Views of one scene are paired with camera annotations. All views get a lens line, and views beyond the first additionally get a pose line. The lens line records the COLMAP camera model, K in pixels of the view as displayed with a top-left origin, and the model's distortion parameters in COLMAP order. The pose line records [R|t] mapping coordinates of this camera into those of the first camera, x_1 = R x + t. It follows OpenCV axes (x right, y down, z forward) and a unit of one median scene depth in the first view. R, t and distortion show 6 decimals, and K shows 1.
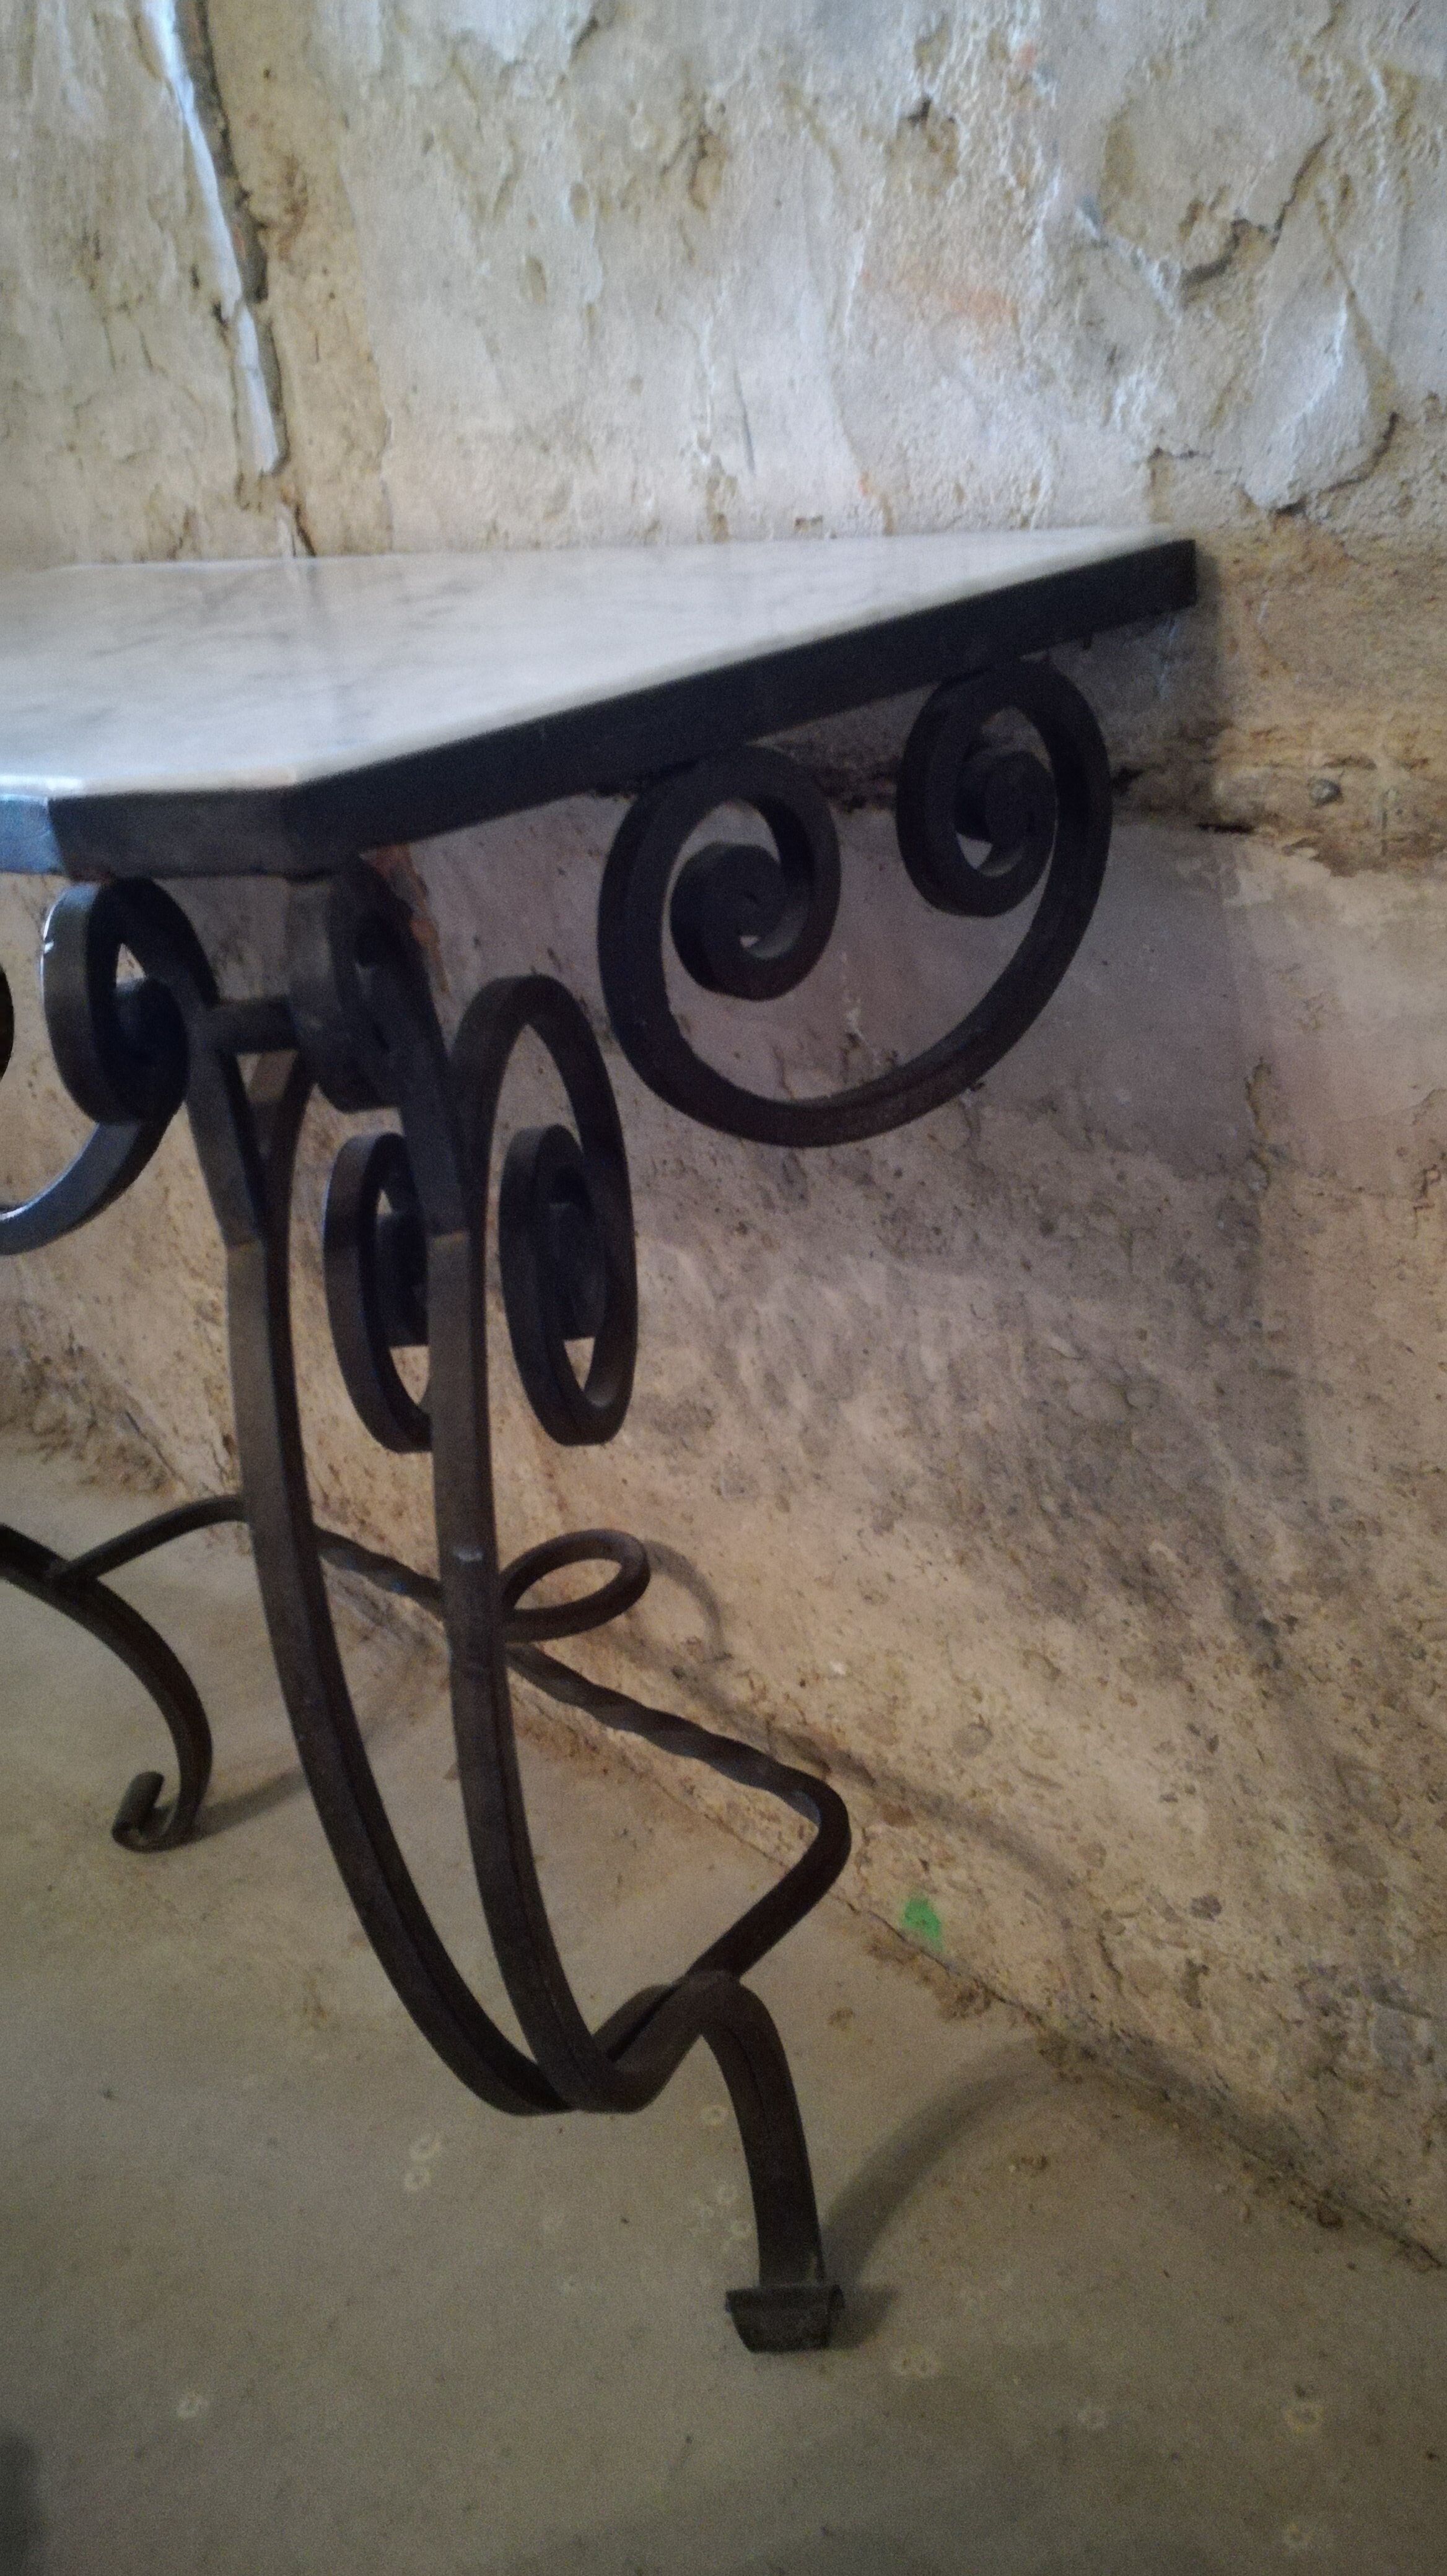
lens RADIAL K [[2003.5, 0, 725.6], [0, 2003.5, 1219.9], [0, 0, 1]] dist [0.100432, -0.190349]
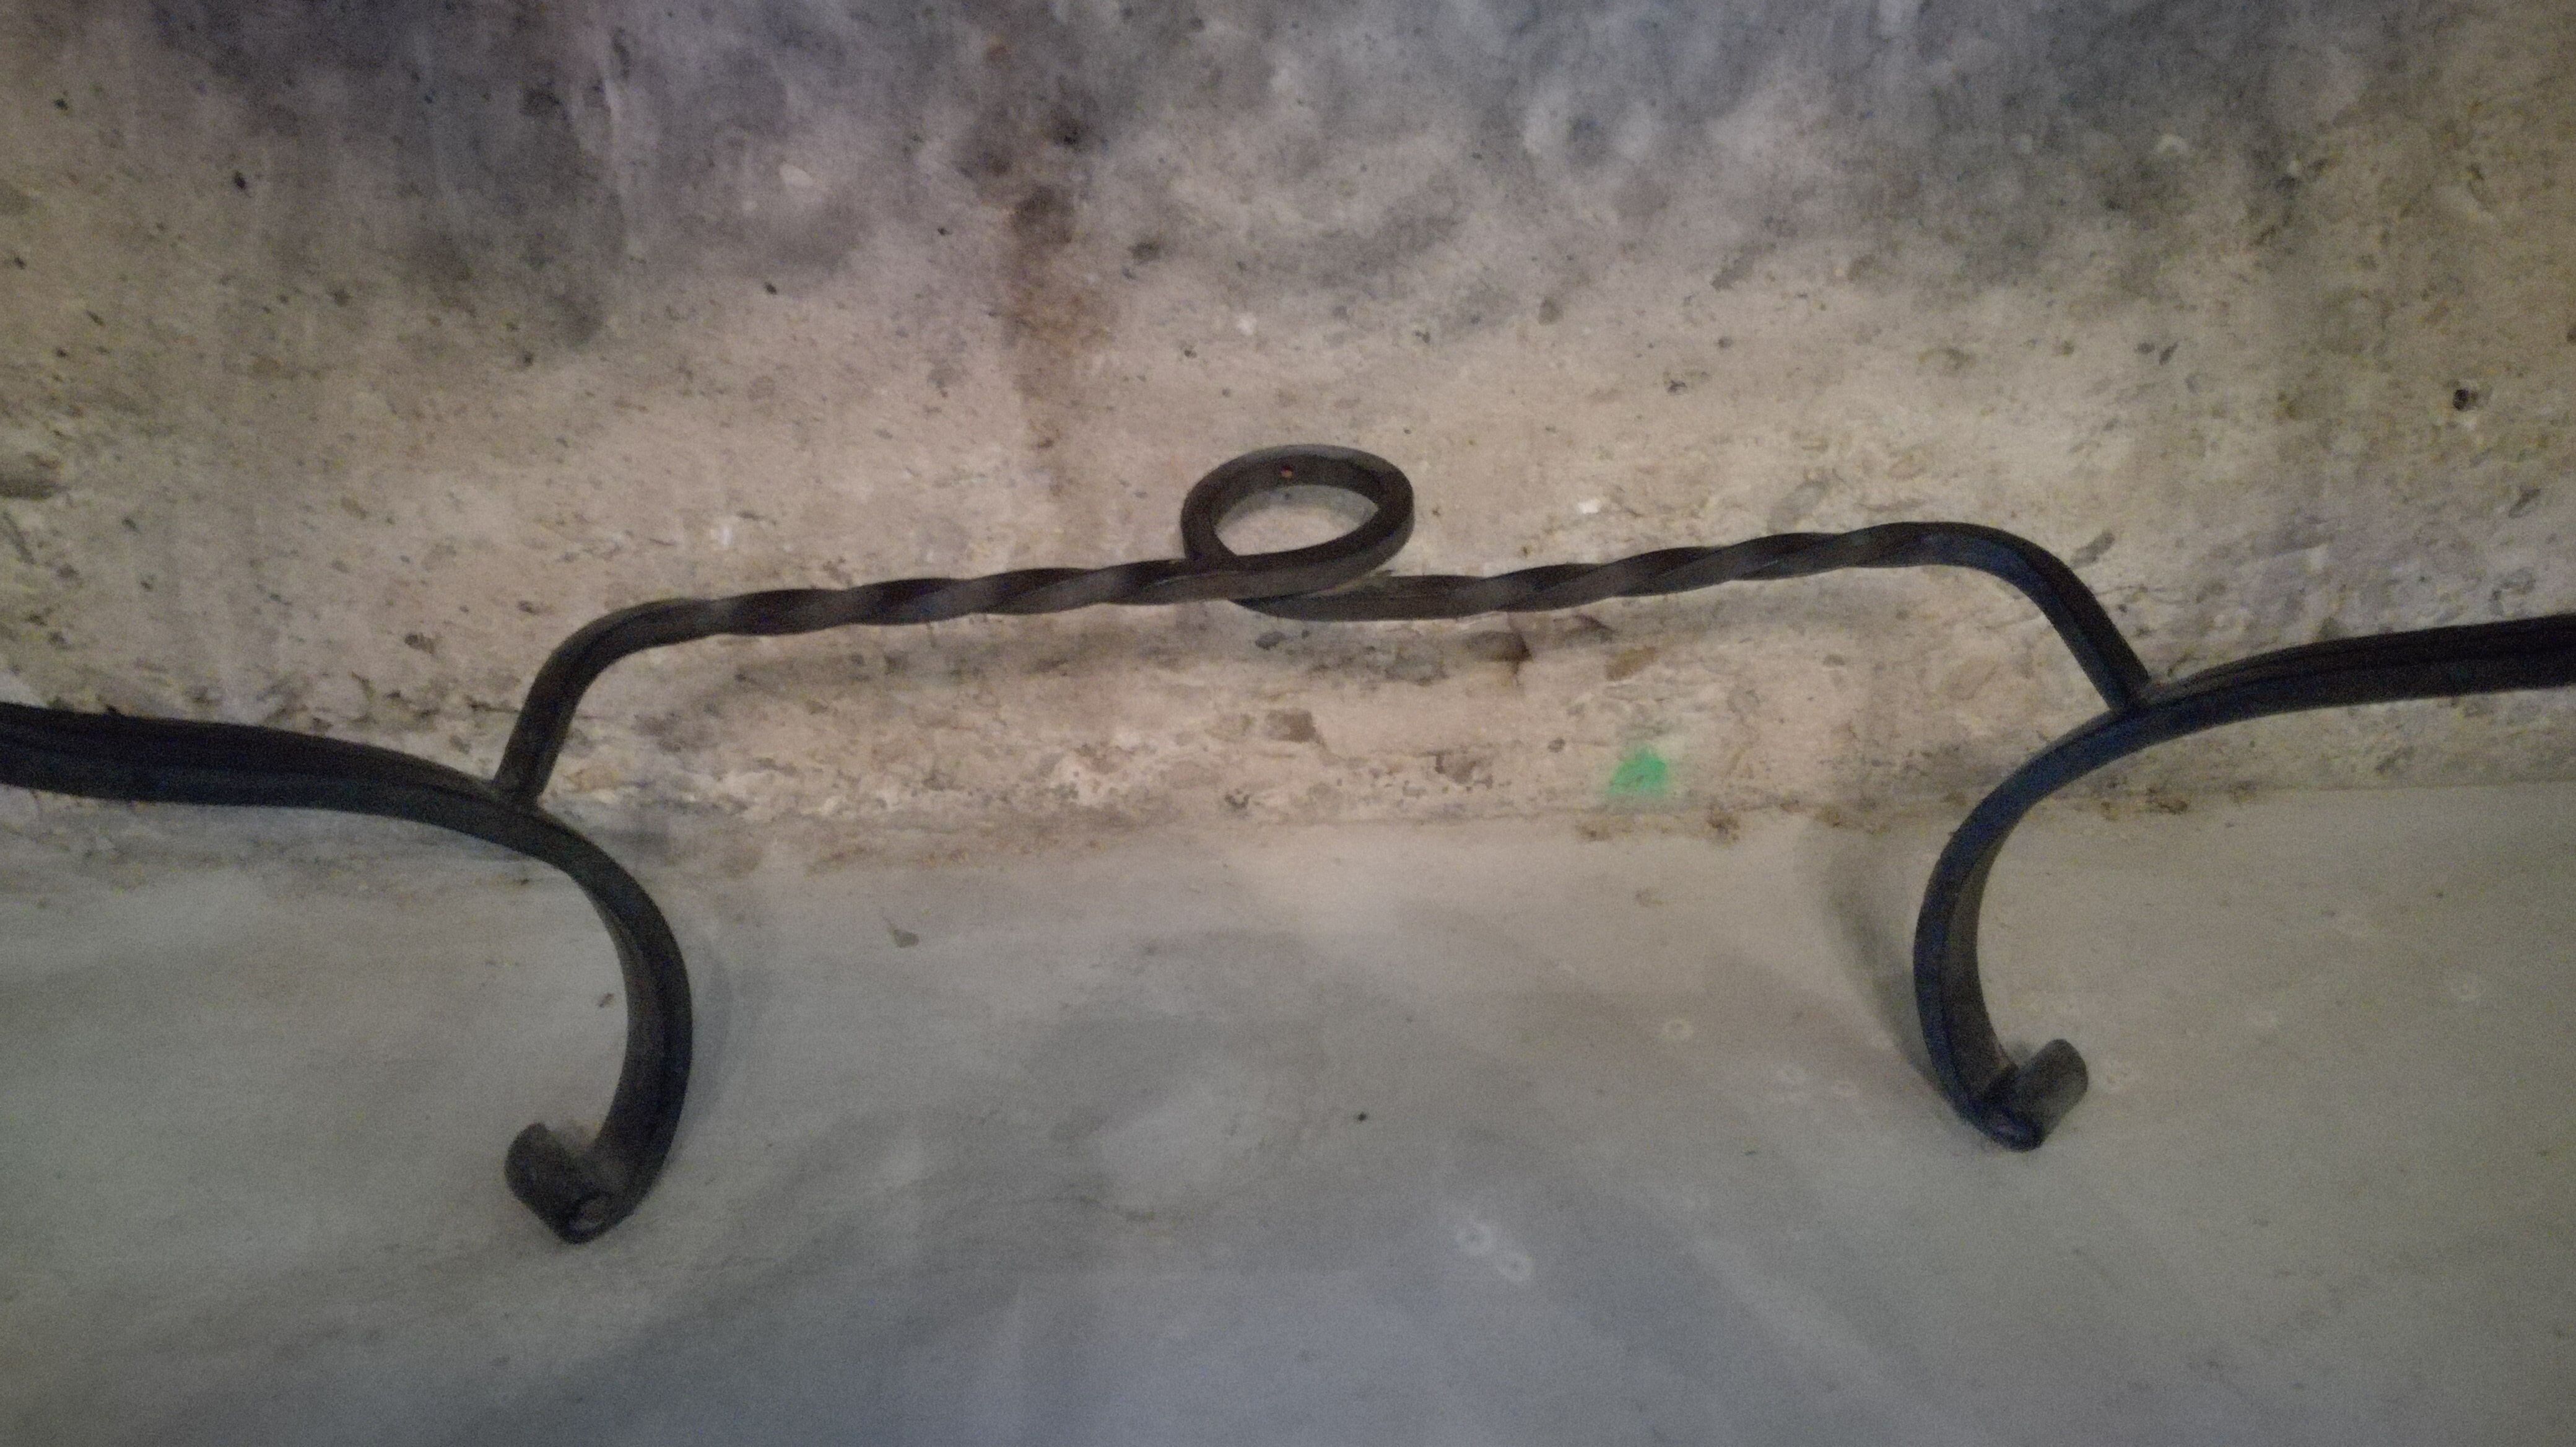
lens RADIAL K [[2020.5, 0, 1290.2], [0, 2020.5, 652.0], [0, 0, 1]] dist [0.097176, -0.195244]
pose [[0.649916, -0.295083, 0.700383, -0.709334], [0.224013, 0.954985, 0.194480, 0.100283], [-0.726242, 0.030500, 0.686762, 0.581057]]
